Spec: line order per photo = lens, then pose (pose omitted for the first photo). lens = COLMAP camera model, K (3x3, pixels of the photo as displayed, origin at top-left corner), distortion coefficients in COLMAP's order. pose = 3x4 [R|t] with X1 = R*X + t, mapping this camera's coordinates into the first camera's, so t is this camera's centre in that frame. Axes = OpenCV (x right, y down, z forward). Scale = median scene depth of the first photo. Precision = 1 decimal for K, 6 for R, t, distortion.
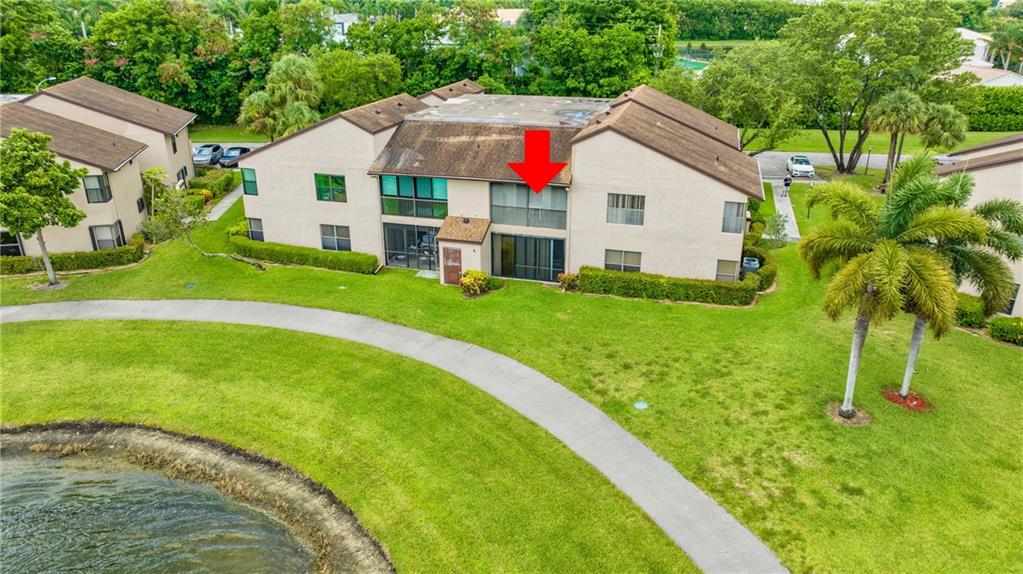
lens RADIAL K [[732.5, 0, 511.5], [0, 732.5, 287.0], [0, 0, 1]] dist [-0.030071, 0.050635]
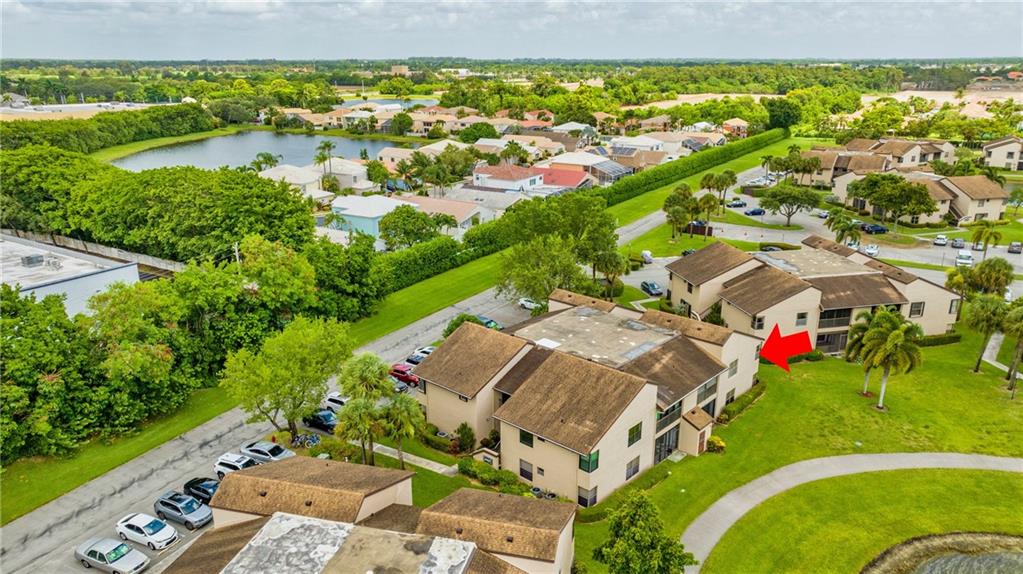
lens RADIAL K [[732.5, 0, 511.5], [0, 732.5, 287.0], [0, 0, 1]] dist [-0.030071, 0.050635]
pose [[0.442552, -0.268105, 0.855726, -1.620191], [0.334131, 0.934845, 0.120093, -0.711351], [-0.832168, 0.232777, 0.503300, 0.498510]]
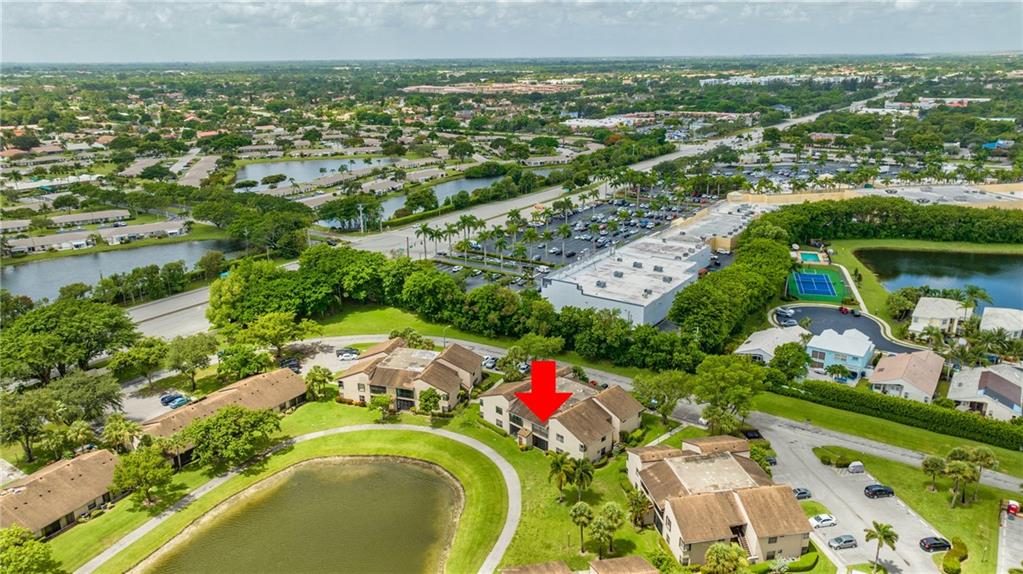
lens RADIAL K [[732.5, 0, 511.5], [0, 732.5, 287.0], [0, 0, 1]] dist [-0.030071, 0.050635]
pose [[0.870399, 0.138401, -0.472495, 1.627241], [-0.170777, 0.984965, -0.026082, -0.741240], [0.461781, 0.103393, 0.880947, -2.532706]]
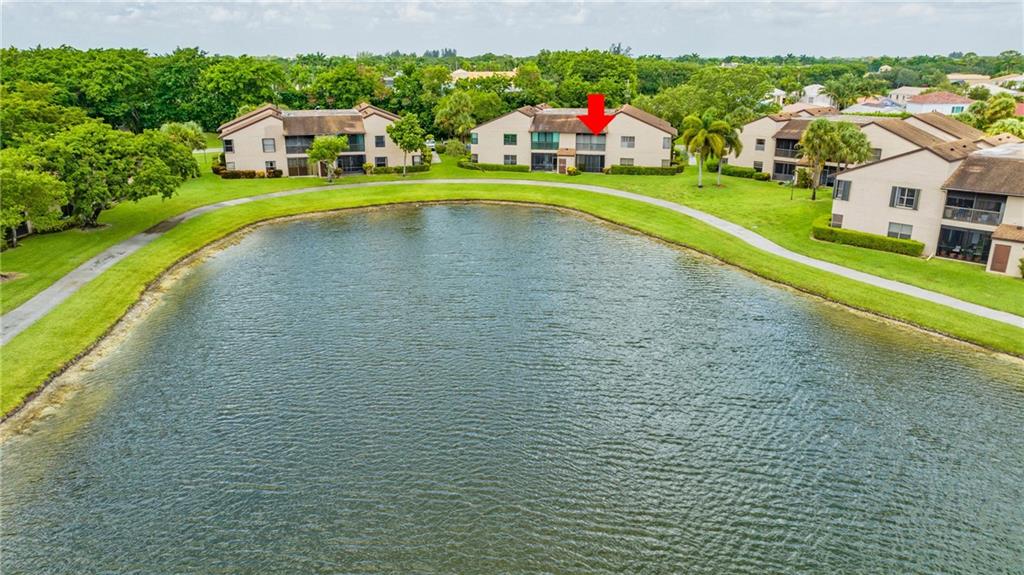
lens RADIAL K [[733.2, 0, 512.0], [0, 733.2, 287.5], [0, 0, 1]] dist [-0.030071, 0.050635]
pose [[0.997993, -0.018273, 0.060625, -0.454484], [0.022914, 0.996787, -0.076748, 0.640254], [-0.059028, 0.077983, 0.995206, -1.663187]]
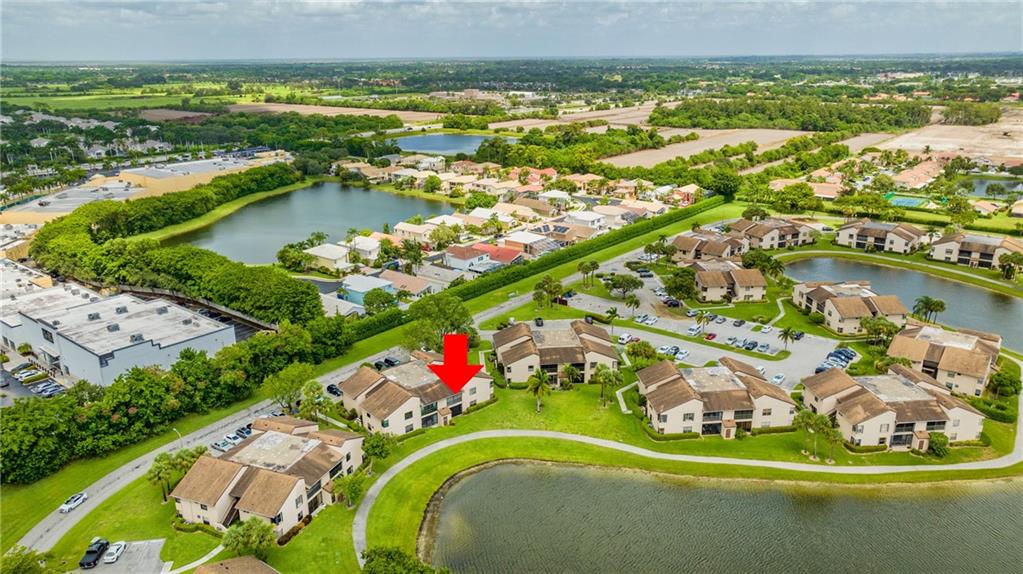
lens RADIAL K [[732.5, 0, 511.5], [0, 732.5, 287.0], [0, 0, 1]] dist [-0.030071, 0.050635]
pose [[0.548515, -0.257343, 0.795554, -3.009108], [0.316739, 0.944501, 0.087139, -0.998169], [-0.773826, 0.204186, 0.599584, -1.893200]]
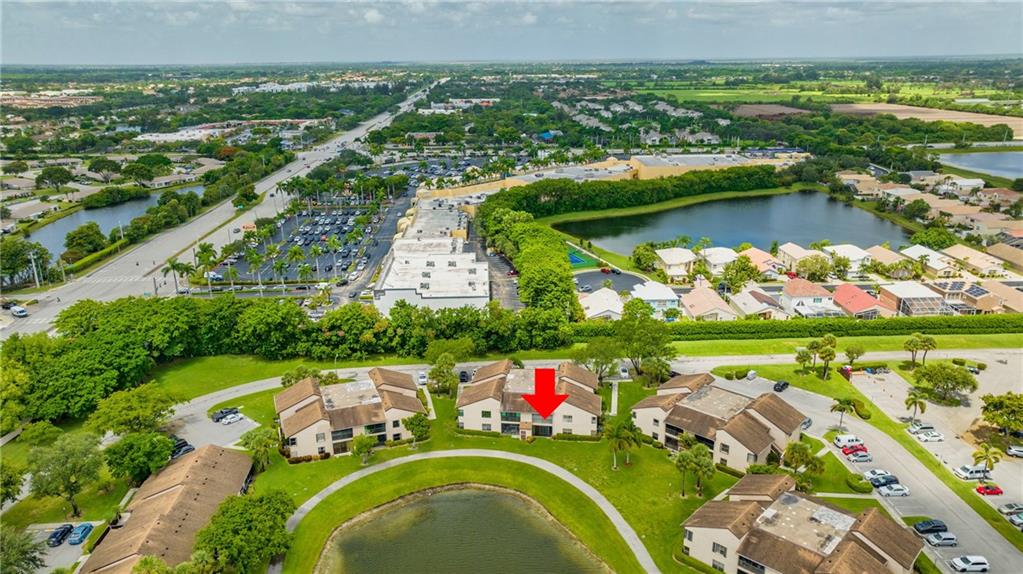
lens RADIAL K [[732.5, 0, 511.5], [0, 732.5, 287.0], [0, 0, 1]] dist [-0.030071, 0.050635]
pose [[0.990930, -0.049199, 0.125053, -0.614710], [0.058539, 0.995674, -0.072150, -0.557406], [-0.120962, 0.078817, 0.989523, -2.987653]]
